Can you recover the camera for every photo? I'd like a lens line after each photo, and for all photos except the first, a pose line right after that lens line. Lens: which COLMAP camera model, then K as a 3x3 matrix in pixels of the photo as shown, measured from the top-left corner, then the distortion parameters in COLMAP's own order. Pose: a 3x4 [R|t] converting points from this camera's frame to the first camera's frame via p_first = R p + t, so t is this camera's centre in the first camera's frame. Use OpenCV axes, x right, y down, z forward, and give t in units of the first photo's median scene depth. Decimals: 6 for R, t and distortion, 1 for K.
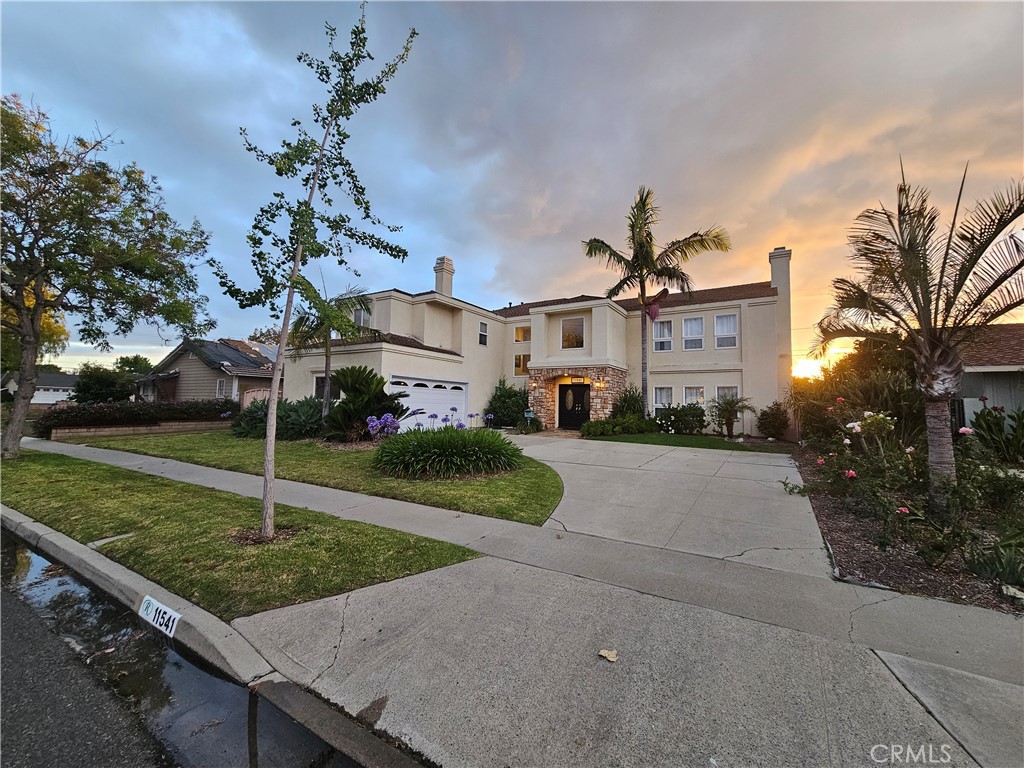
lens RADIAL K [[415.5, 0, 515.0], [0, 415.5, 363.5], [0, 0, 1]] dist [-0.000668, 0.000484]
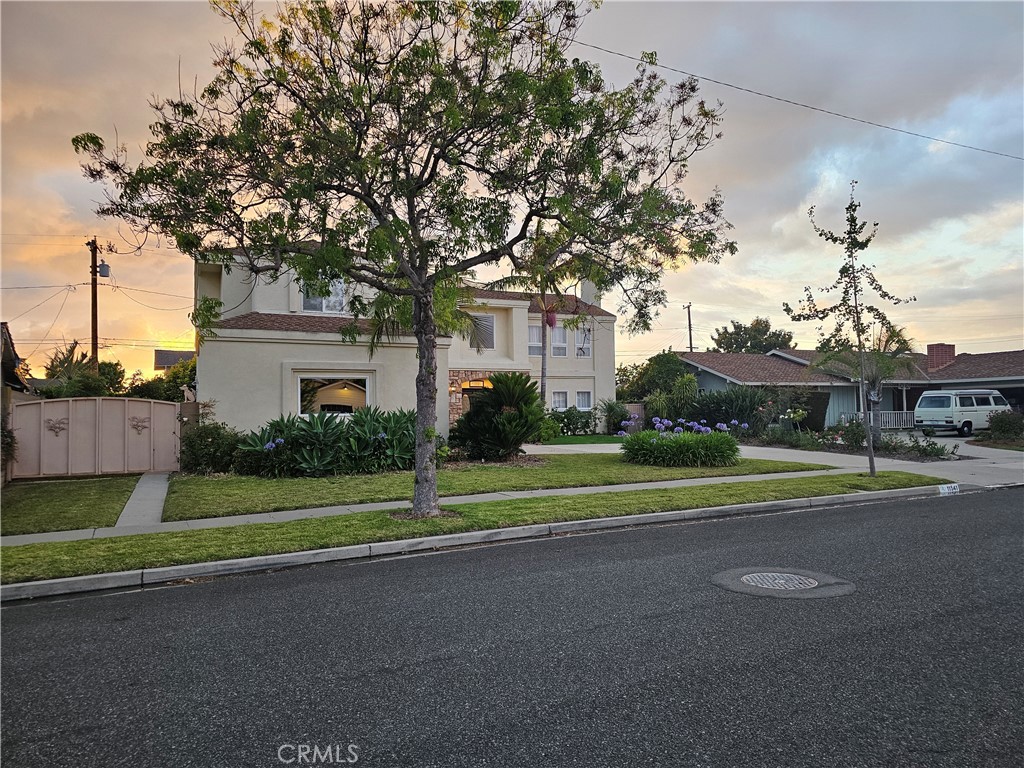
lens RADIAL K [[674.6, 0, 516.5], [0, 674.6, 388.1], [0, 0, 1]] dist [0.041751, -0.024922]
pose [[0.531004, 0.001359, 0.847368, -1.105673], [-0.072357, 0.996419, 0.043745, -0.019671], [-0.844275, -0.084541, 0.529201, 0.190305]]
